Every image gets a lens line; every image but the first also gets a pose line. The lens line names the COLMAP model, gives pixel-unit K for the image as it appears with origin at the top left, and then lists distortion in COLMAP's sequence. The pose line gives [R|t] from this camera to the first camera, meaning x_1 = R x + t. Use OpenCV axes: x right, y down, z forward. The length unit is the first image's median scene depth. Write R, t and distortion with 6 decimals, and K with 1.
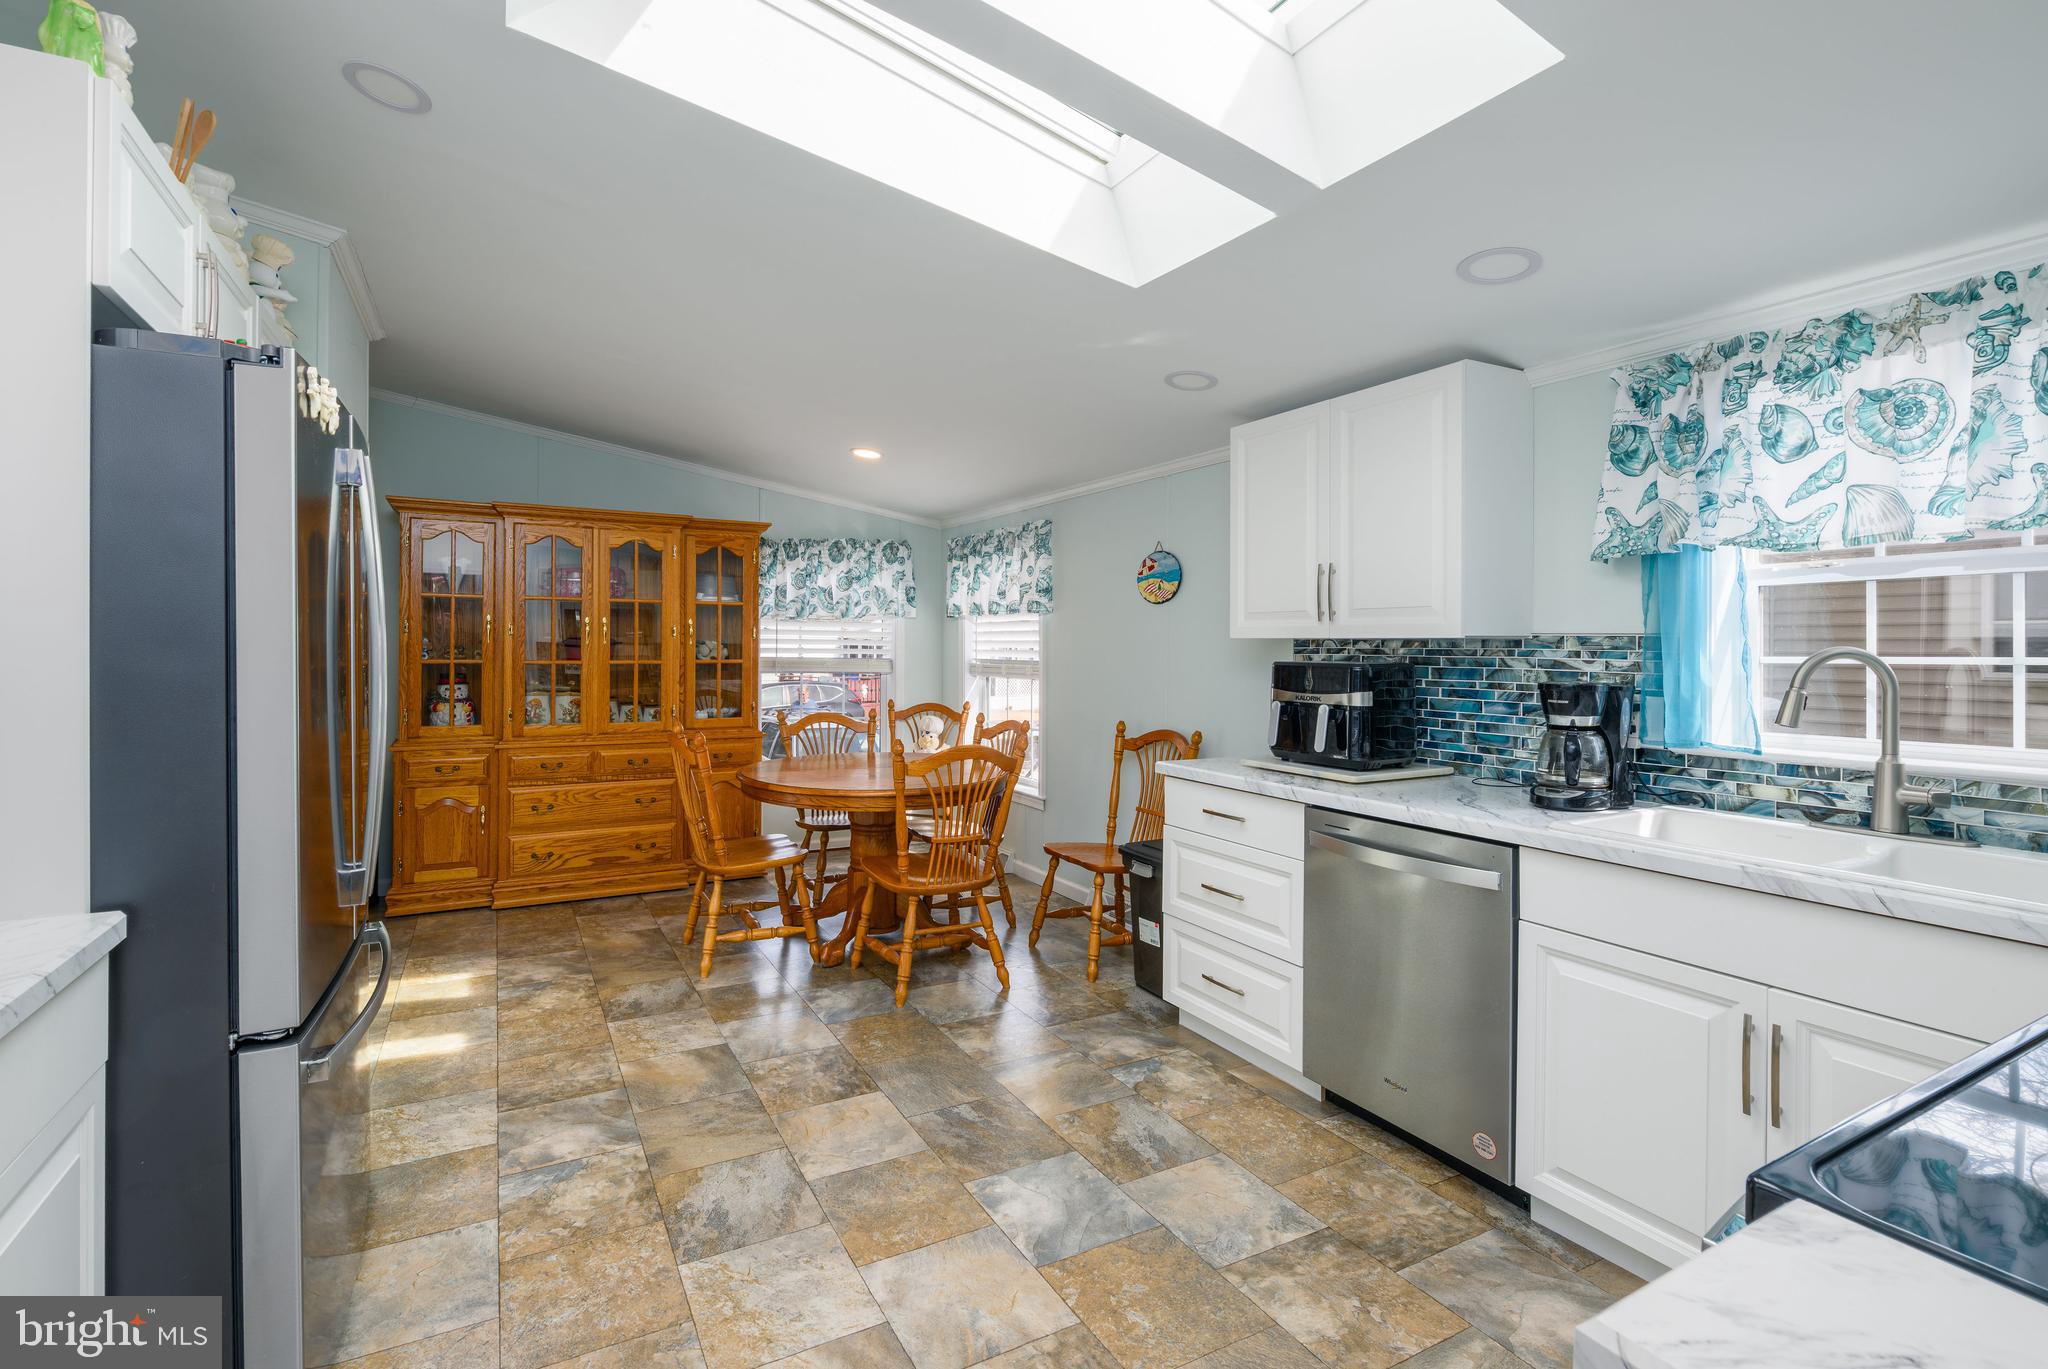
lens RADIAL K [[937.0, 0, 1017.4], [0, 937.0, 673.1], [0, 0, 1]] dist [0.001090, 0.000075]
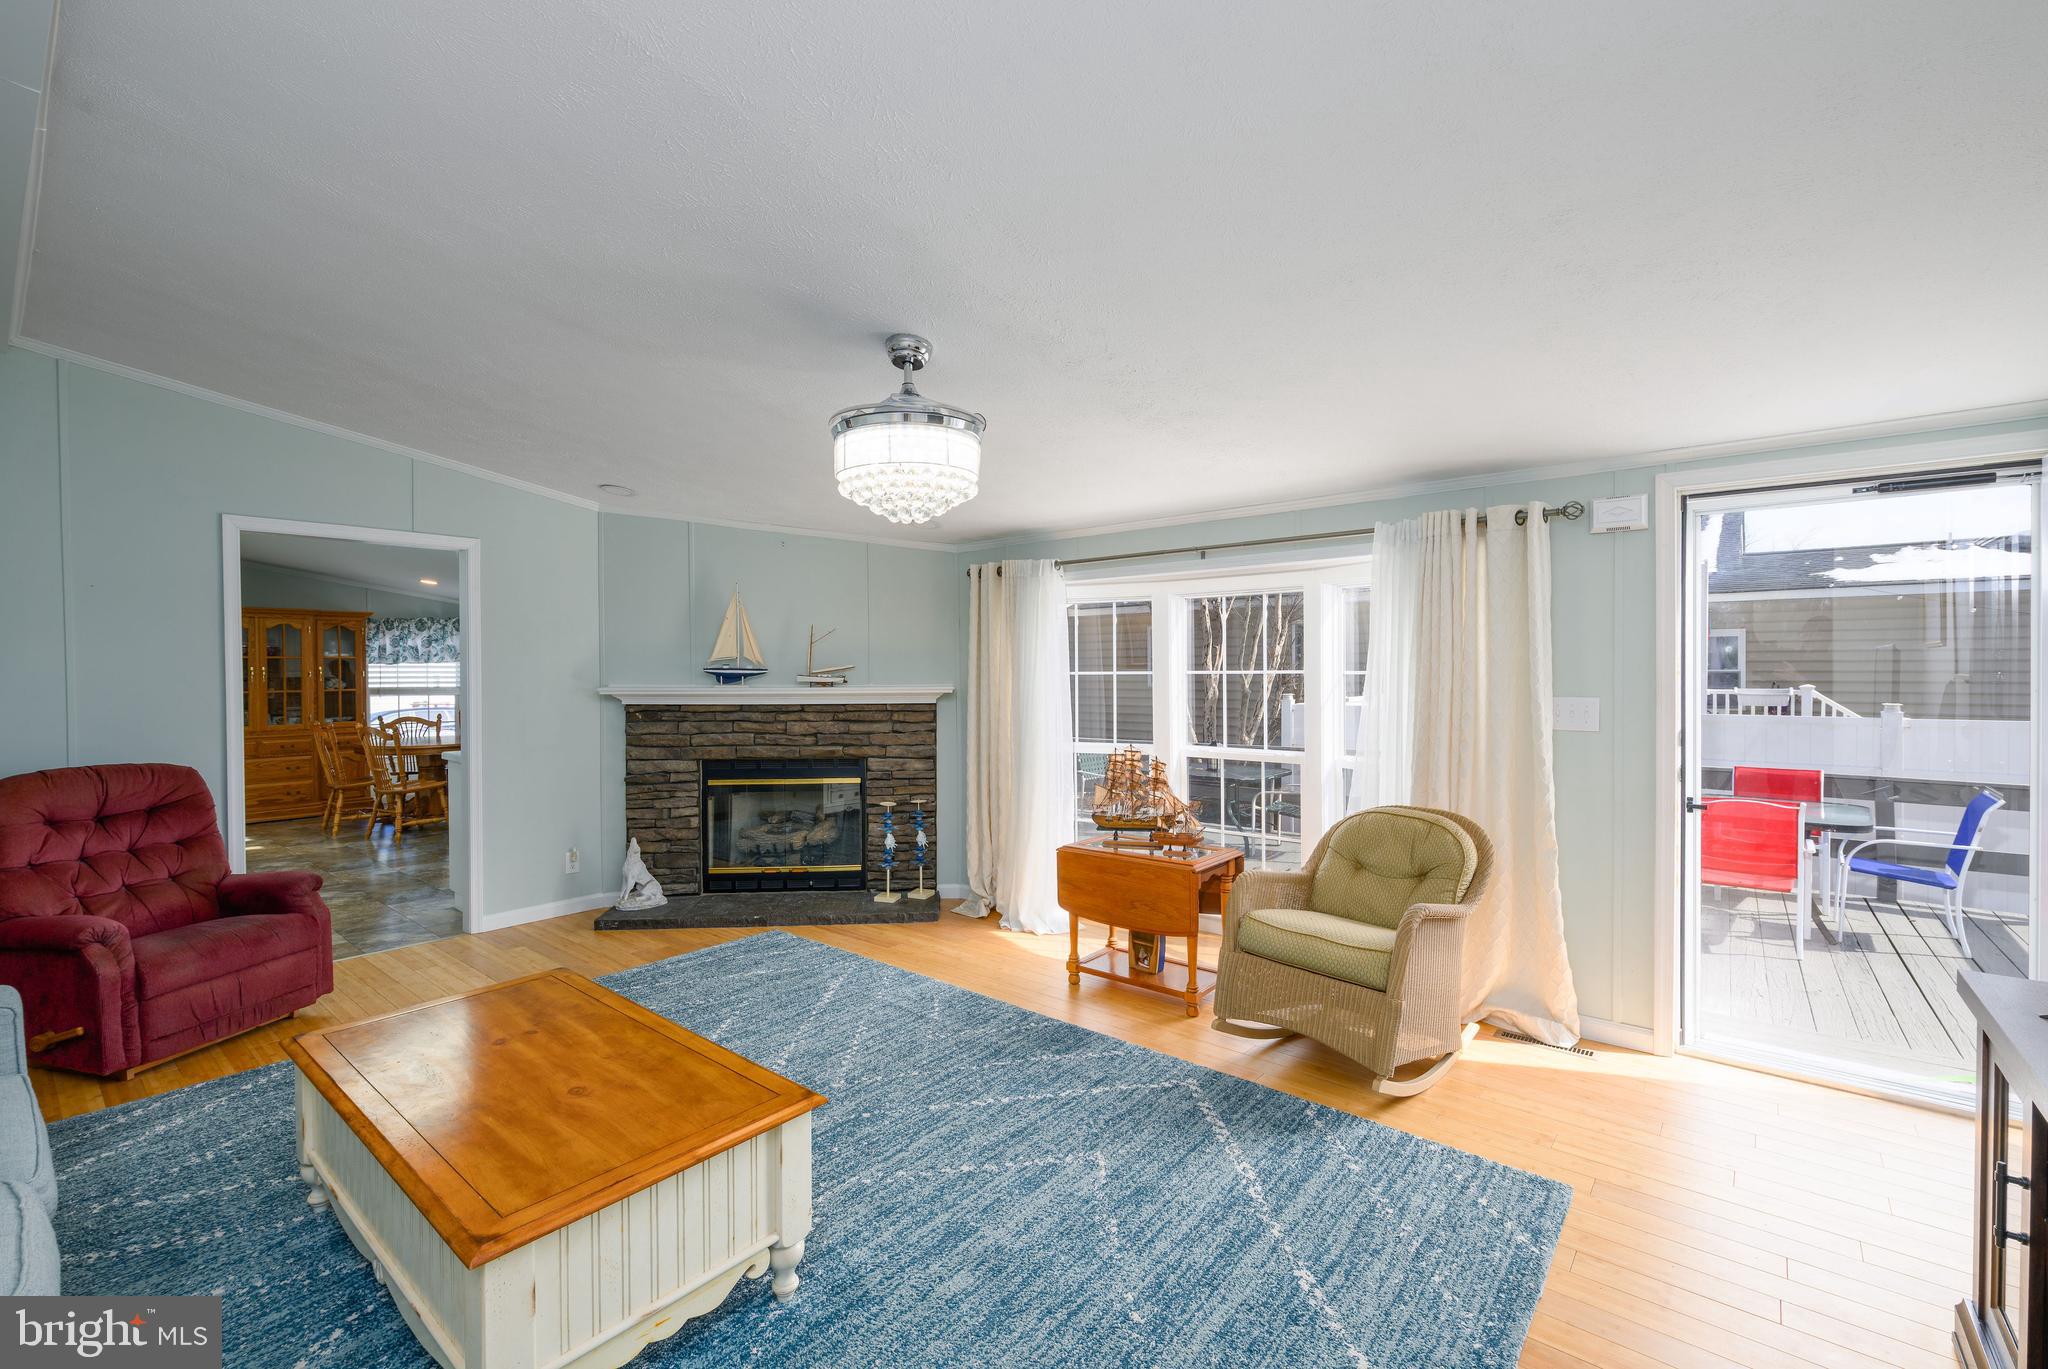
lens RADIAL K [[876.1, 0, 1030.3], [0, 876.1, 676.6], [0, 0, 1]] dist [-0.001865, -0.000315]
pose [[0.936868, -0.015817, 0.349324, 0.333500], [0.014508, 0.999874, 0.006366, -0.029567], [-0.349381, -0.000896, 0.936980, -1.028784]]
